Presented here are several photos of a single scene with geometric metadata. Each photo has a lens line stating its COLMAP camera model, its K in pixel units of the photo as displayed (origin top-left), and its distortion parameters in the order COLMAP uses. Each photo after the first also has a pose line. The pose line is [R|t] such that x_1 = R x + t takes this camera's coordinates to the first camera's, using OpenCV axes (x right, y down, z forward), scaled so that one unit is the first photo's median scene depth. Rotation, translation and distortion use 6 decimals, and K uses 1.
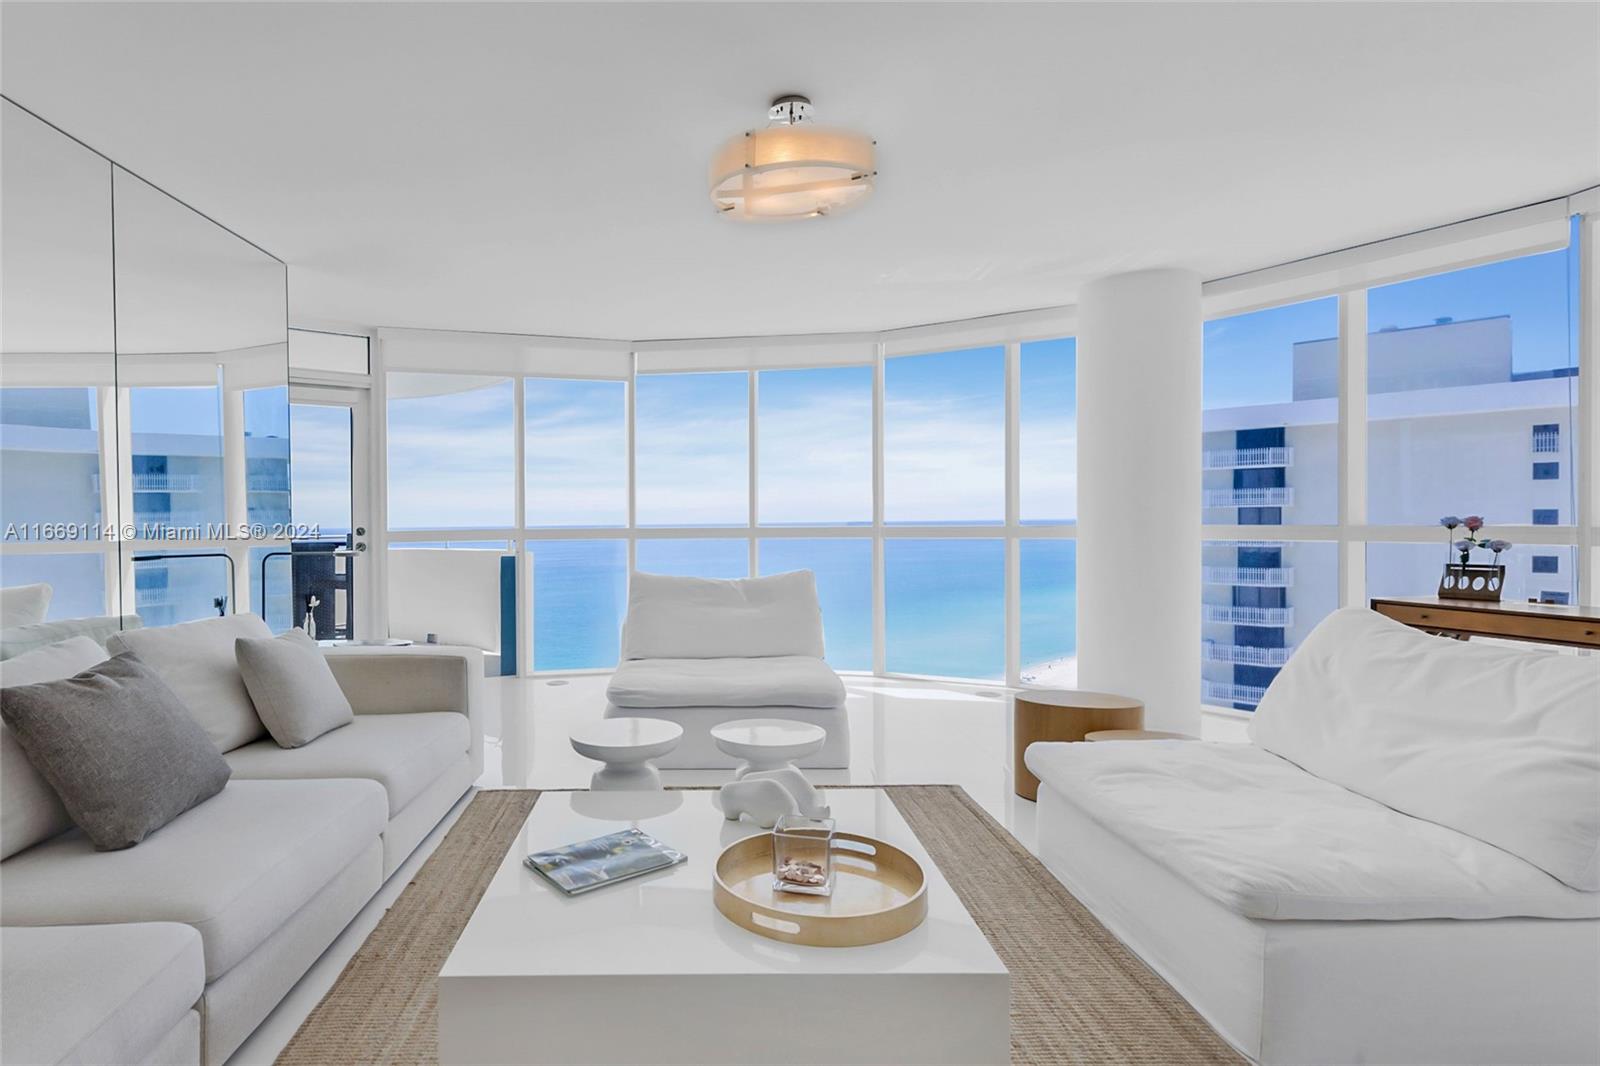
lens RADIAL K [[844.9, 0, 691.6], [0, 844.9, 530.6], [0, 0, 1]] dist [0.012267, -0.001515]
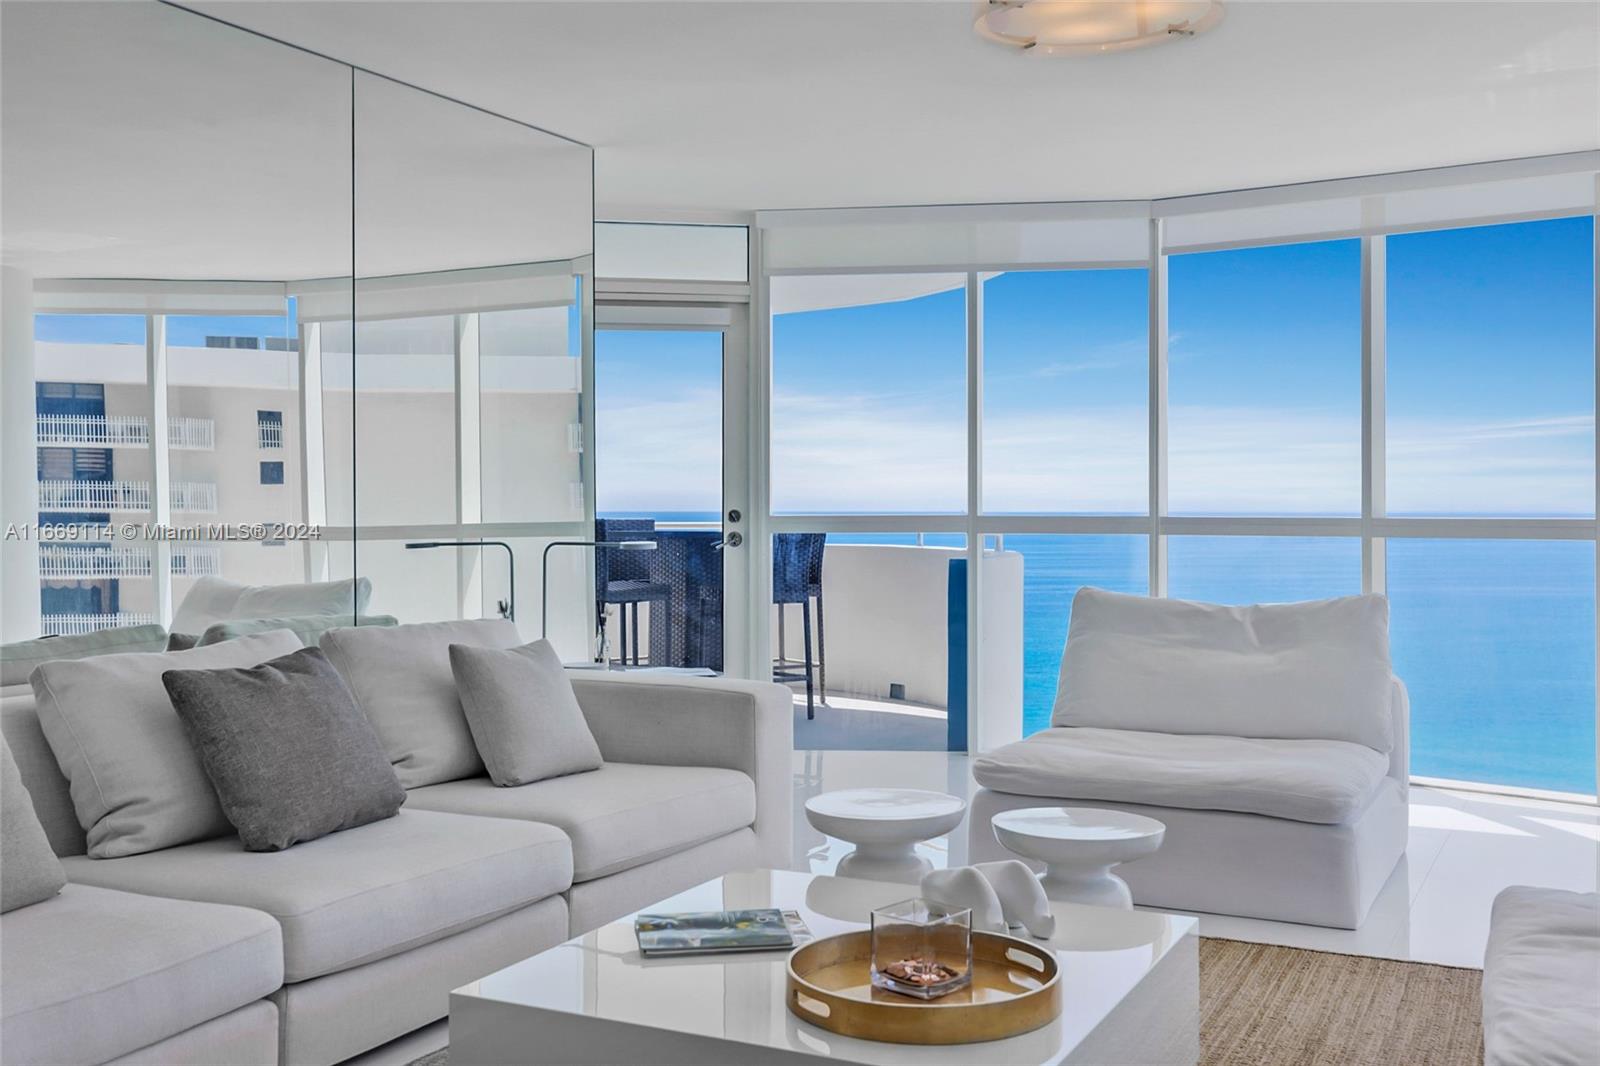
lens RADIAL K [[1557.1, 0, 796.4], [0, 1557.1, 520.5], [0, 0, 1]] dist [0.005727, 0.000000]
pose [[0.900067, 0.015474, -0.435476, 0.230487], [-0.015186, 0.999876, 0.004142, -0.001296], [0.435486, 0.002885, 0.900191, -0.110022]]
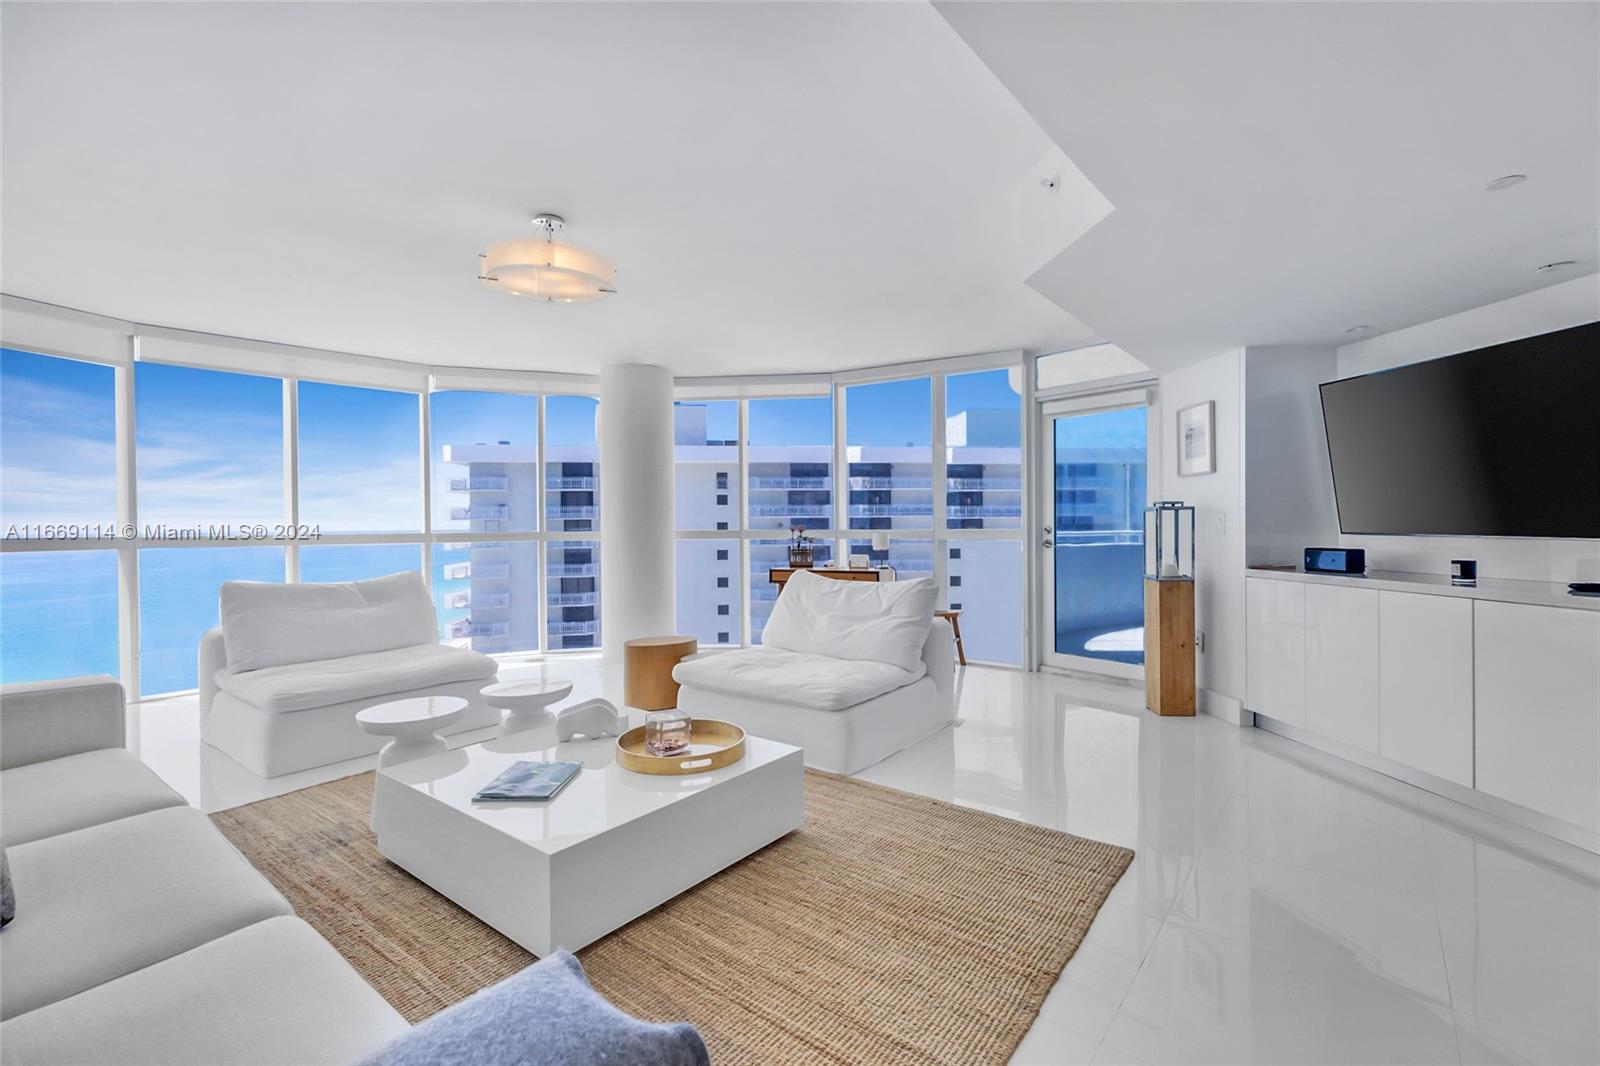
lens RADIAL K [[728.6, 0, 810.3], [0, 728.6, 528.6], [0, 0, 1]] dist [0.008408, -0.000581]
pose [[0.593773, -0.001973, 0.804630, -0.307189], [0.013349, 0.999884, -0.007399, 0.003606], [-0.804522, 0.015134, 0.593730, -0.013062]]
